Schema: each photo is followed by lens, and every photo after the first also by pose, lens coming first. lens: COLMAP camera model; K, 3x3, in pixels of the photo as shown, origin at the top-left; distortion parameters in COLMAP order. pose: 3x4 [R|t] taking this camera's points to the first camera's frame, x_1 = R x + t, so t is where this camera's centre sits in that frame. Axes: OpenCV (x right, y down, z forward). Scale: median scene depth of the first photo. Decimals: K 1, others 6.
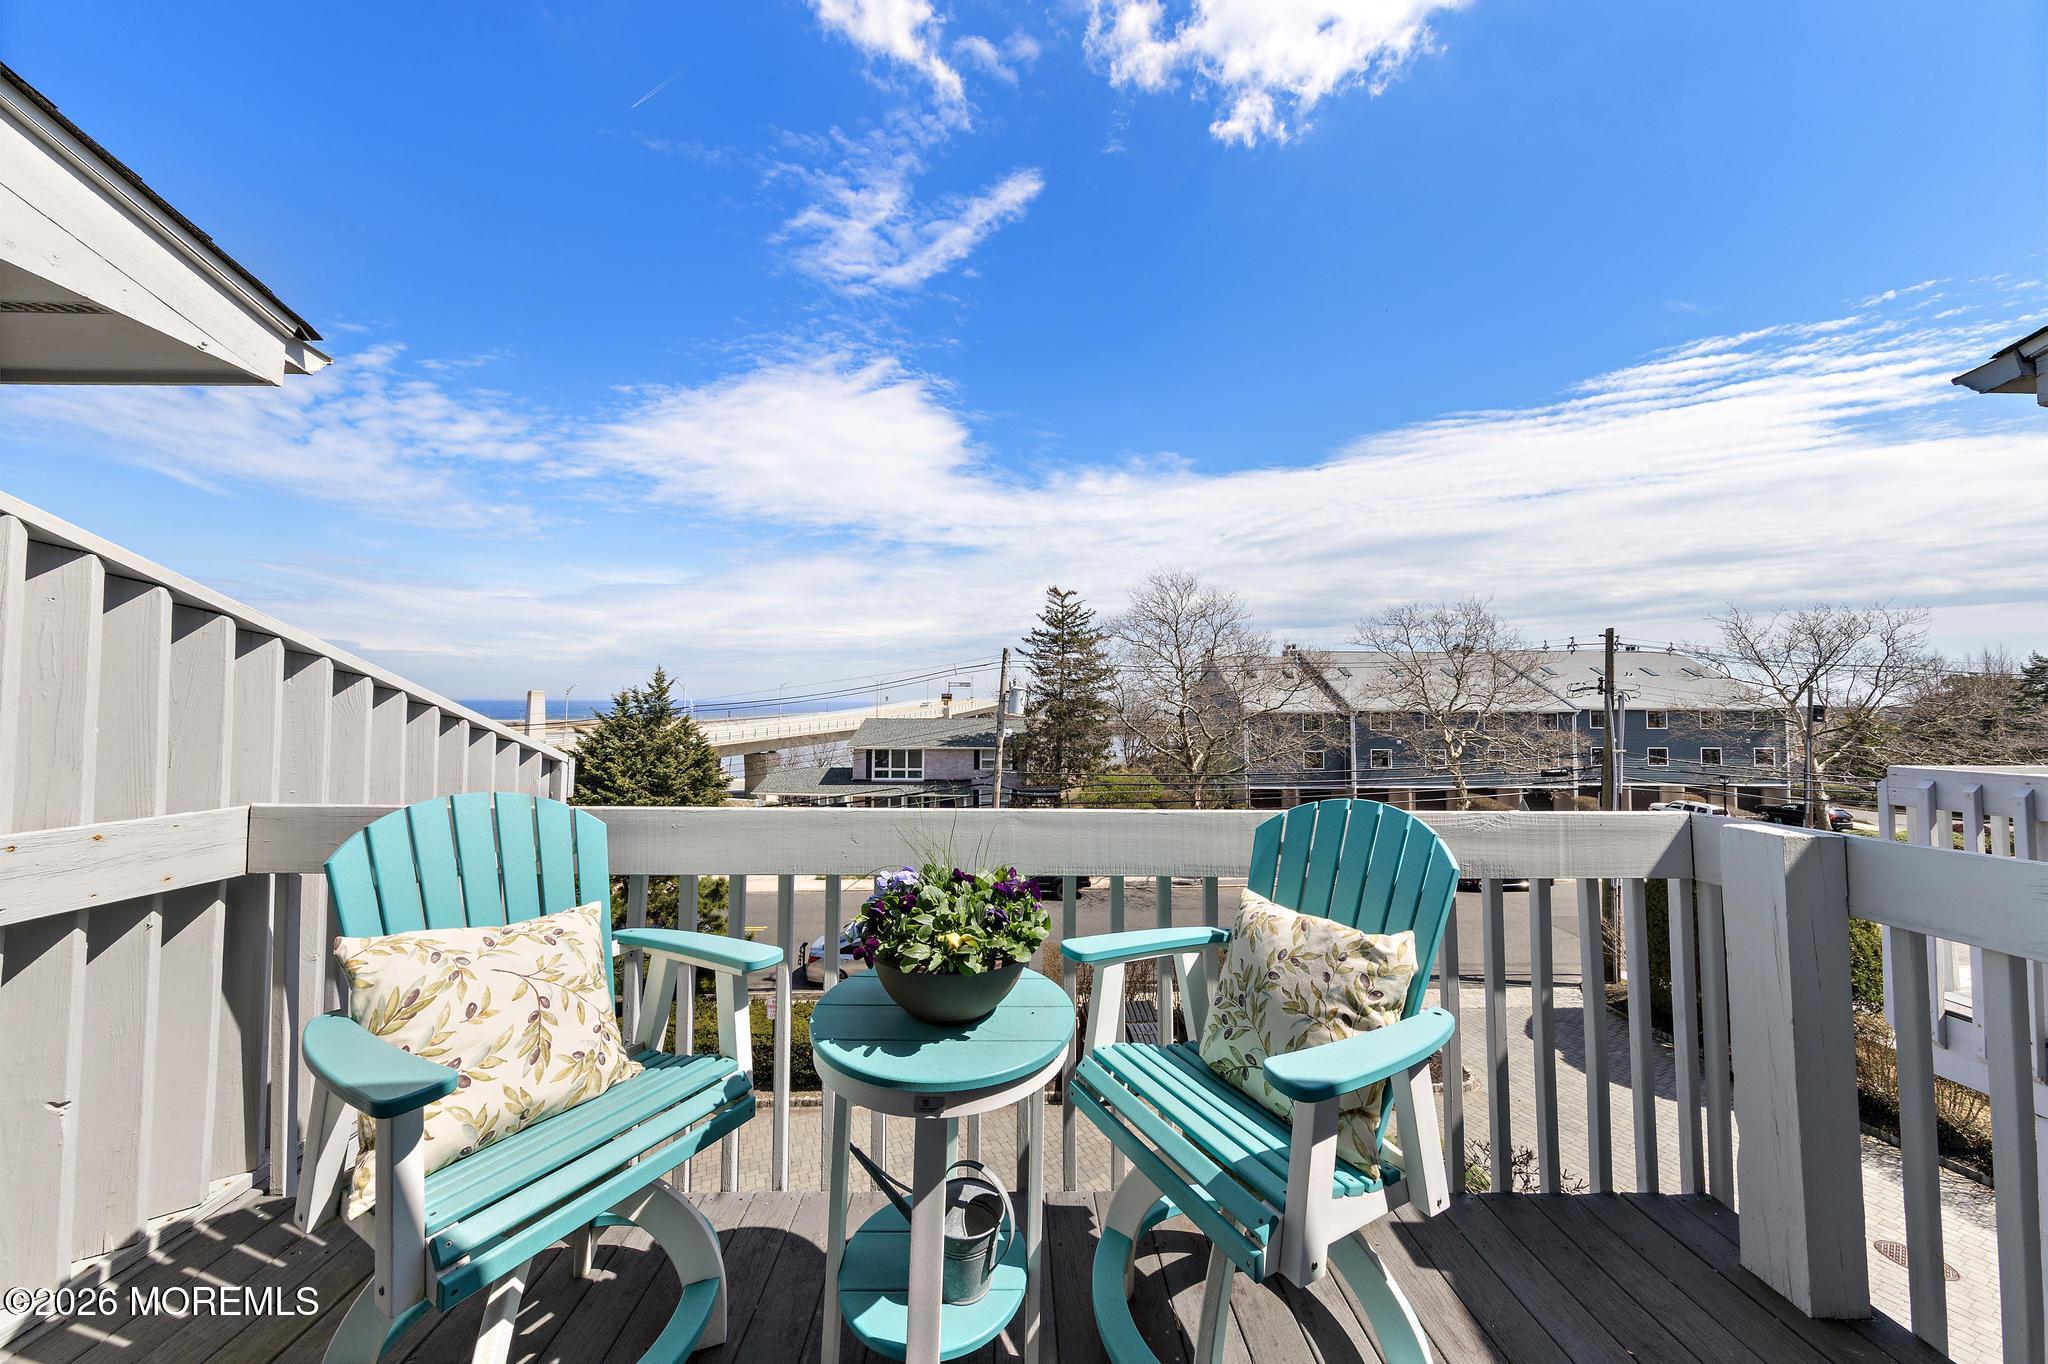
lens RADIAL K [[640.9, 0, 1025.0], [0, 640.9, 671.2], [0, 0, 1]] dist [0.011686, 0.000080]
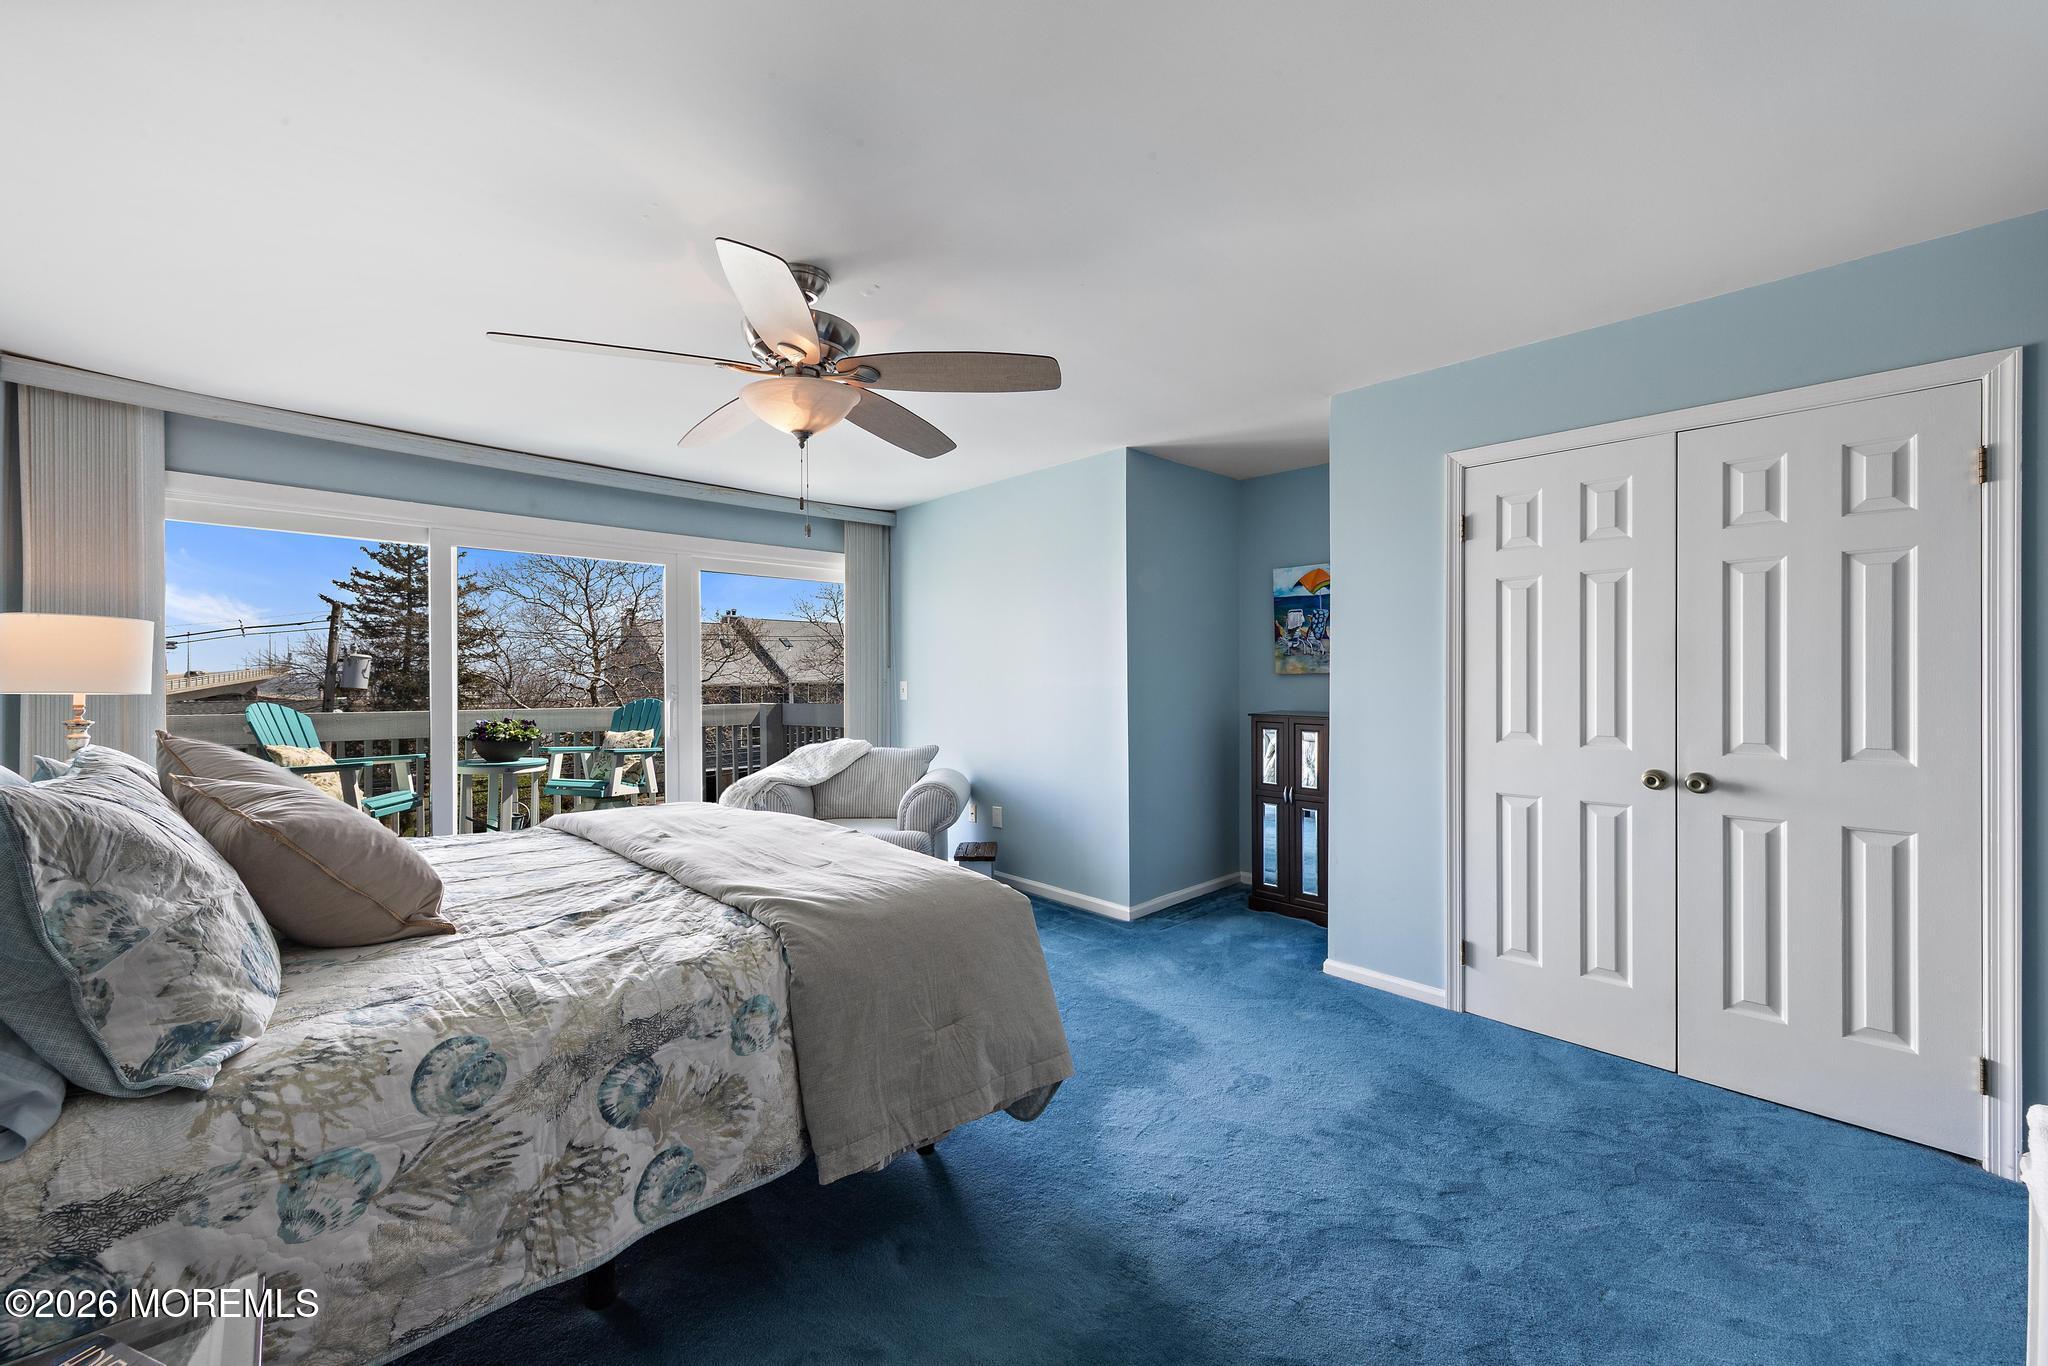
lens RADIAL K [[786.7, 0, 1024.0], [0, 786.7, 683.0], [0, 0, 1]] dist [0.000434, -0.000014]
pose [[0.739630, -0.010113, 0.672938, -0.032580], [-0.028831, 0.998493, 0.046694, -0.004973], [-0.672396, -0.053938, 0.738224, -0.142312]]
